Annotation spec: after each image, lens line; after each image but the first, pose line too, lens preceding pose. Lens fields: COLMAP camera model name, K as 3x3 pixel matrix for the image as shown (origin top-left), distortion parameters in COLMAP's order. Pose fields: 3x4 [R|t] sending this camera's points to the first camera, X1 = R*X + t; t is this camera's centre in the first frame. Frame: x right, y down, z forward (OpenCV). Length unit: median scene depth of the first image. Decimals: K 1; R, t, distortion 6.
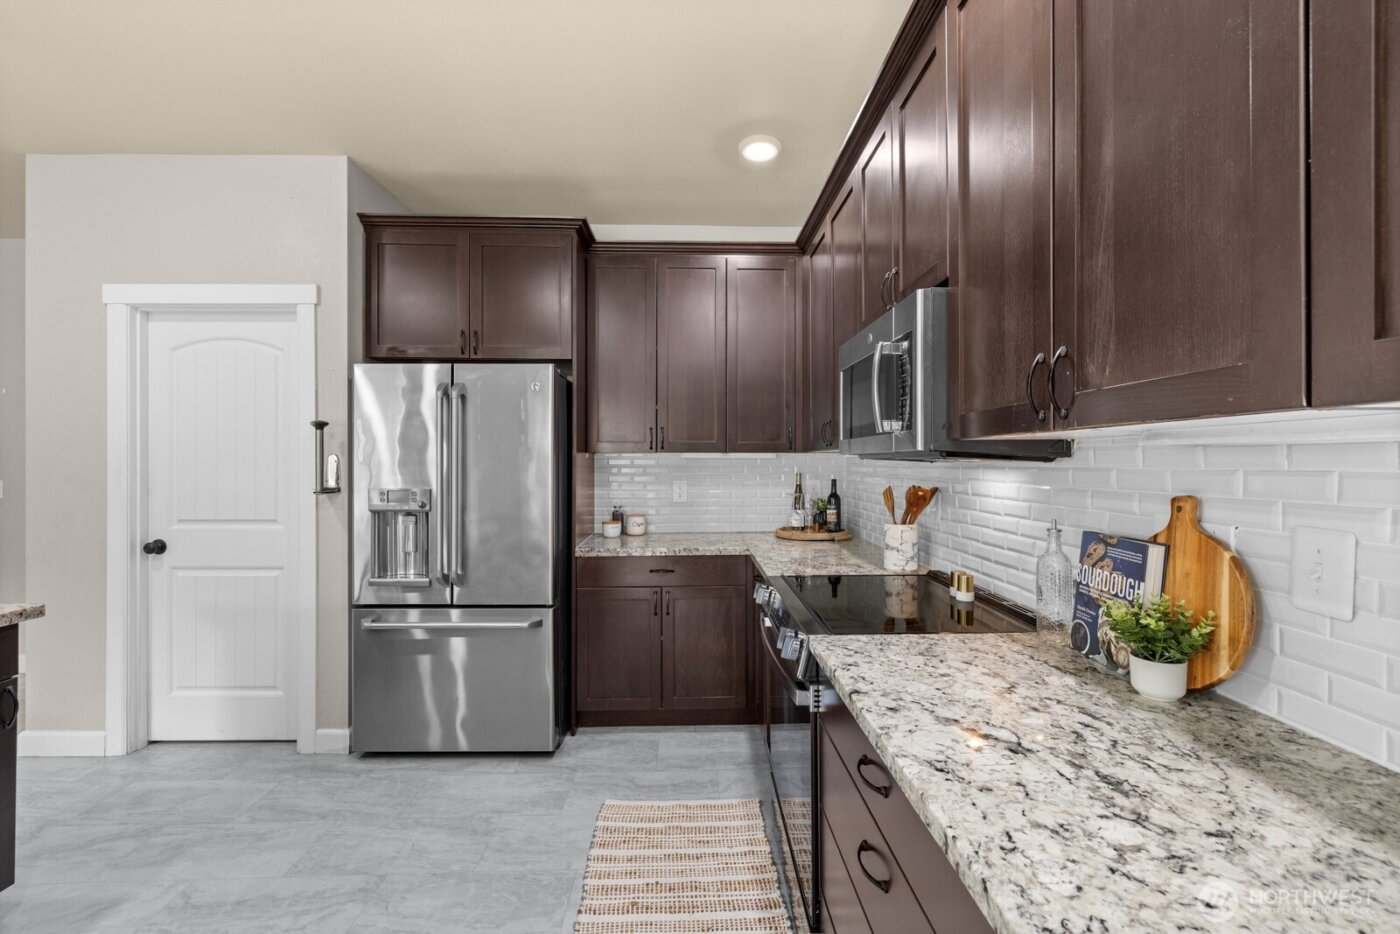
lens RADIAL K [[600.4, 0, 702.6], [0, 600.4, 463.4], [0, 0, 1]] dist [0.000056, -0.000146]
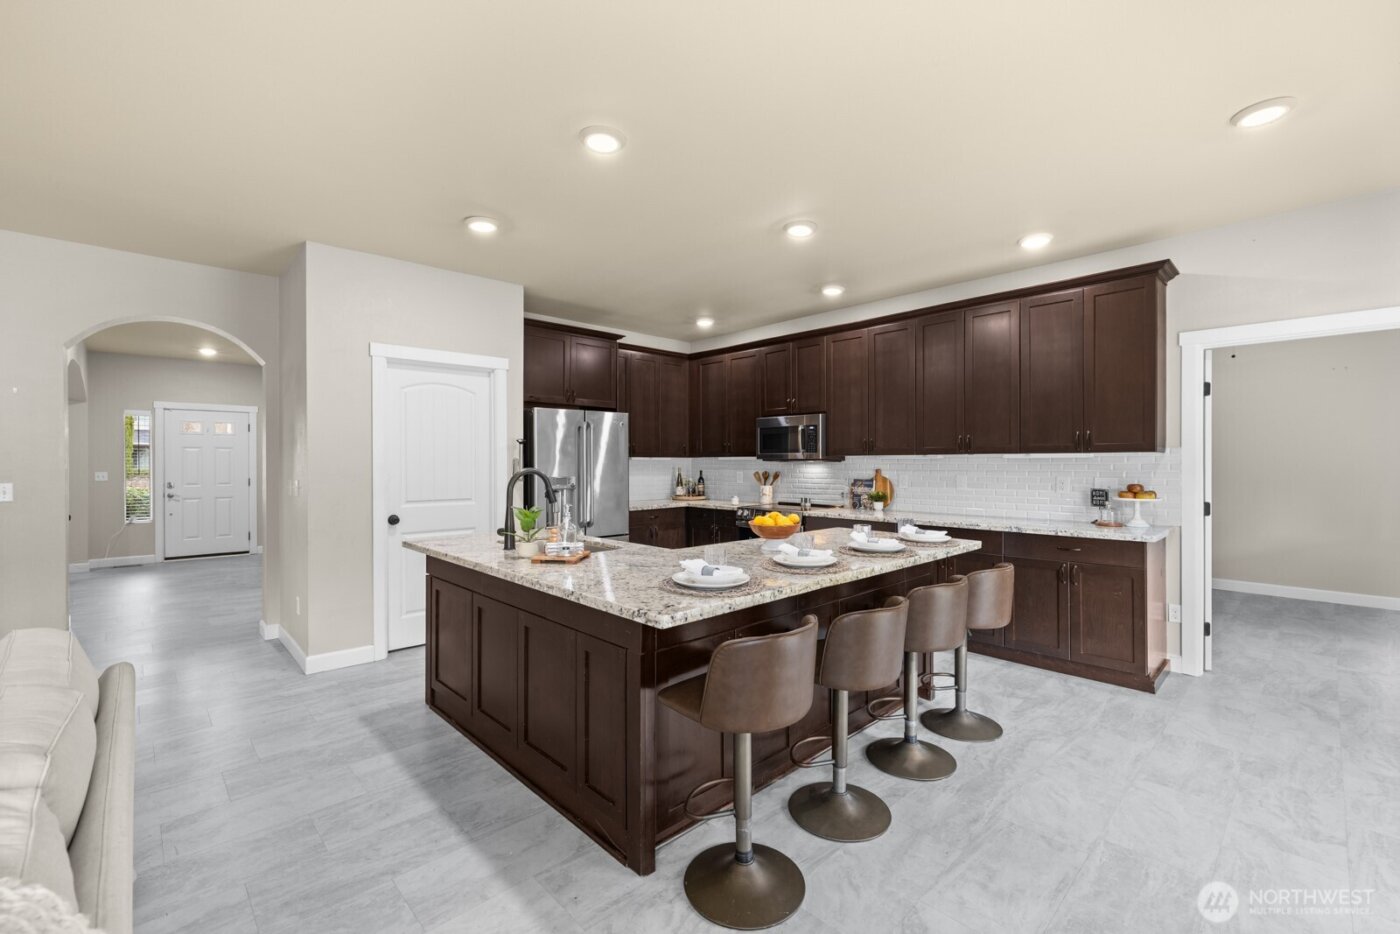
lens RADIAL K [[600.4, 0, 702.0], [0, 600.4, 464.3], [0, 0, 1]] dist [0.000056, -0.000146]
pose [[0.742748, -0.003505, 0.669562, -2.009405], [0.002674, 0.999994, 0.002269, 0.000878], [-0.669565, 0.000106, 0.742753, -0.934607]]
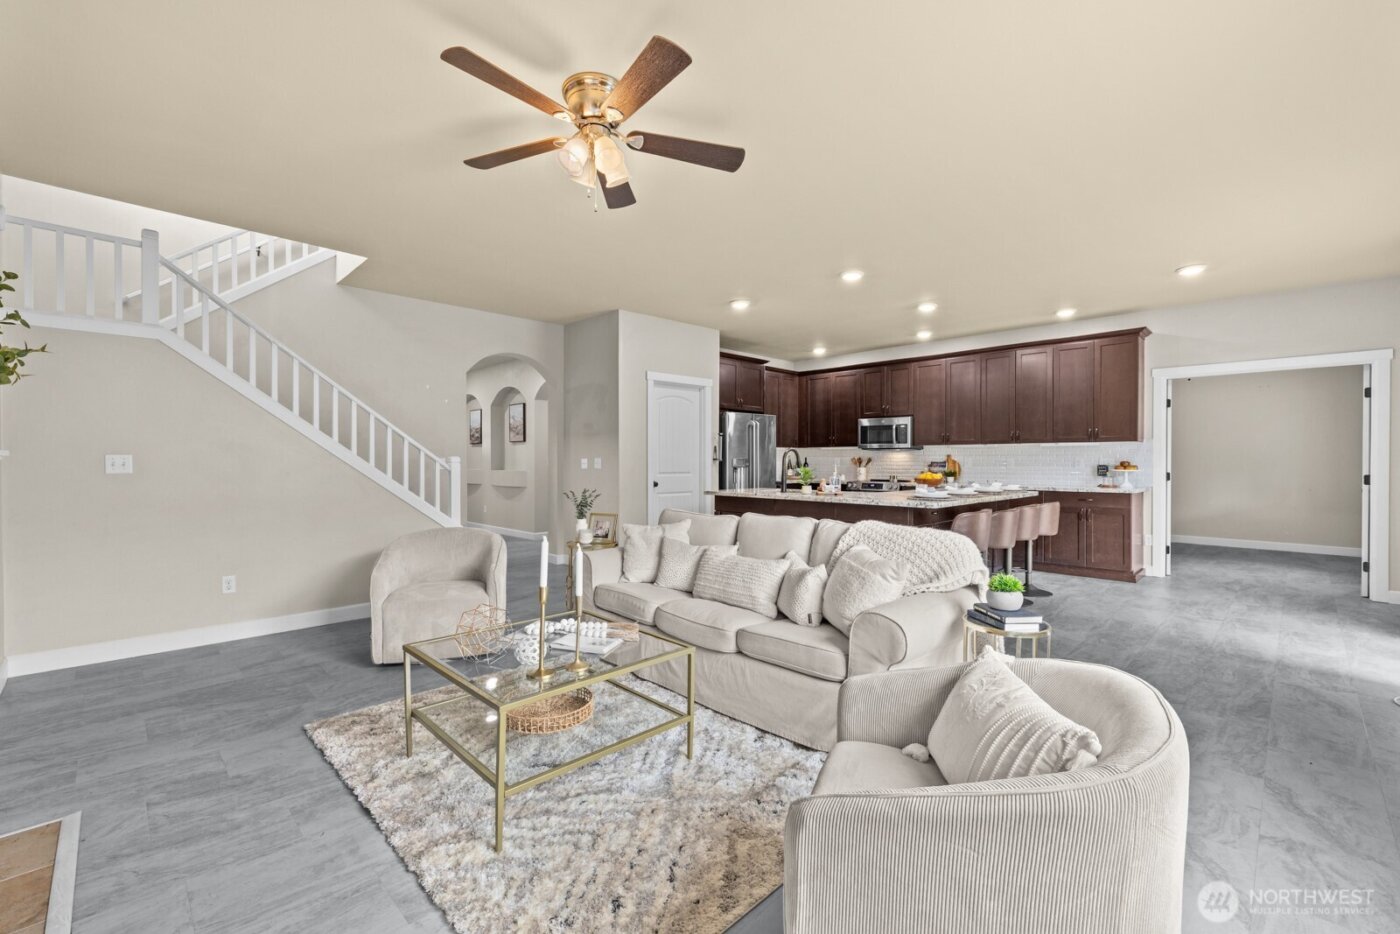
lens RADIAL K [[600.4, 0, 699.4], [0, 600.4, 465.4], [0, 0, 1]] dist [0.000056, -0.000146]
pose [[0.732102, -0.003174, 0.681188, -3.546350], [-0.000868, 0.999984, 0.005591, 0.082950], [-0.681195, -0.004684, 0.732087, -1.235751]]
